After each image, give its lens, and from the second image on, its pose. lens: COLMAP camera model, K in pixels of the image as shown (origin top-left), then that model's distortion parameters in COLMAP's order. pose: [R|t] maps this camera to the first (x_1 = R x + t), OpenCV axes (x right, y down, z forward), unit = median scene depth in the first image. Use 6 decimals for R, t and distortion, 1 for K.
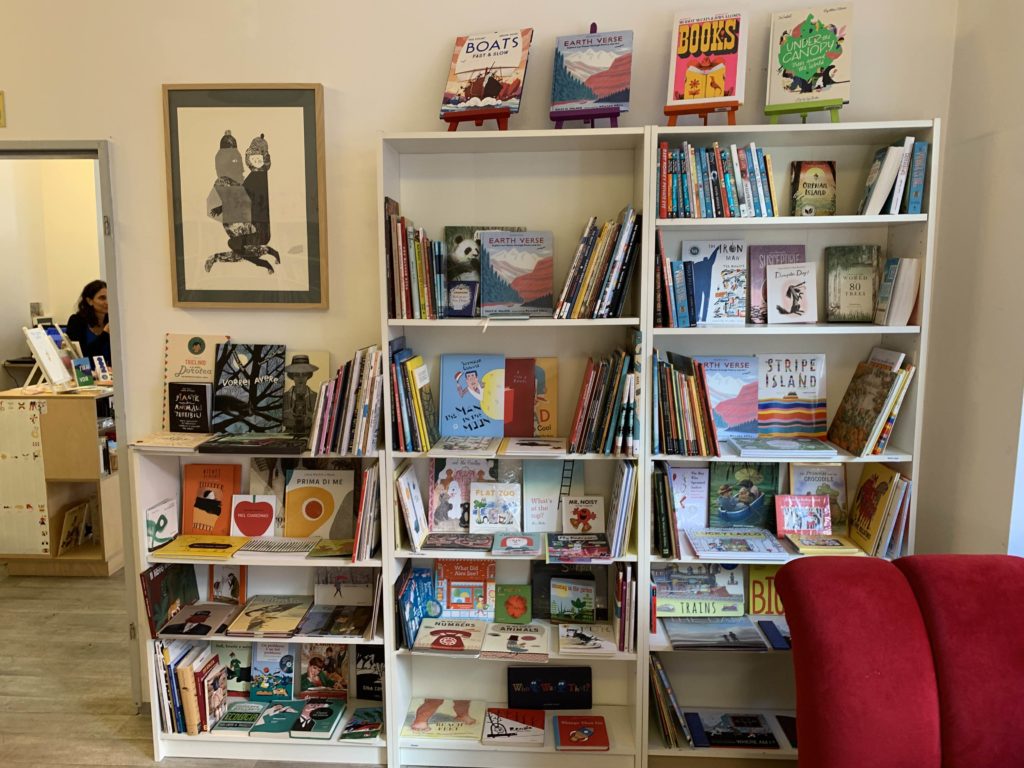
lens RADIAL K [[782.5, 0, 501.3], [0, 782.5, 386.3], [0, 0, 1]] dist [0.012418, -0.033568]
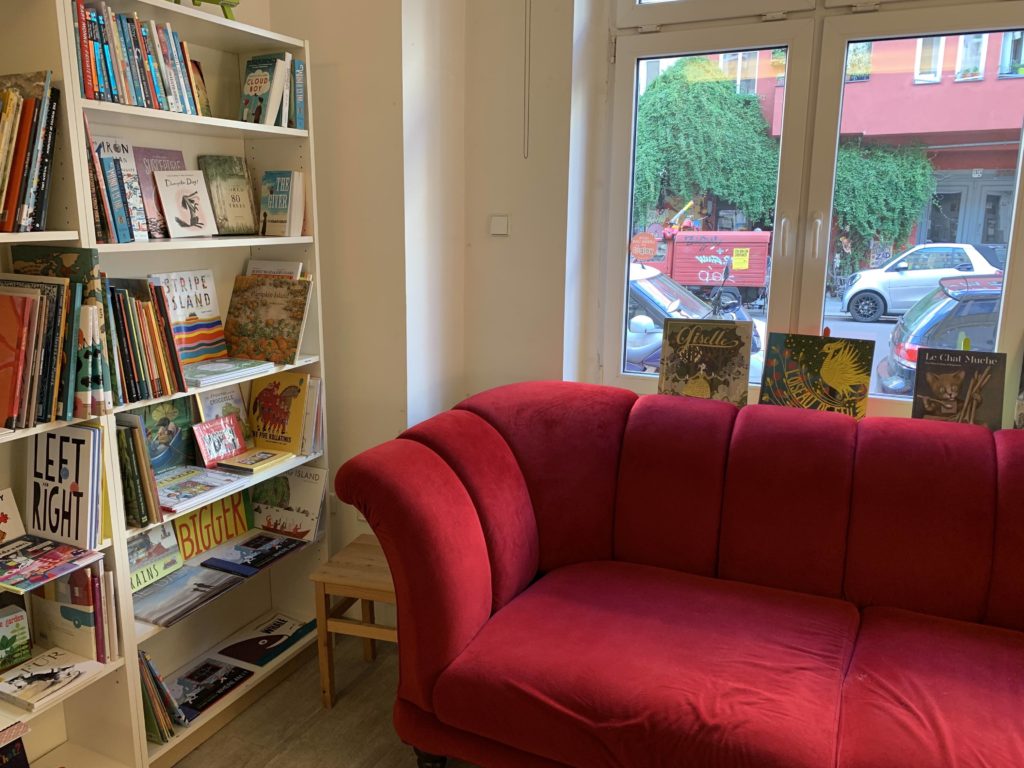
lens RADIAL K [[782.5, 0, 501.7], [0, 782.5, 380.7], [0, 0, 1]] dist [0.012418, -0.033568]
pose [[0.357960, -0.182928, 0.915643, -0.372035], [0.109687, 0.982070, 0.153319, -0.016407], [-0.927272, 0.045552, 0.371607, 0.332263]]
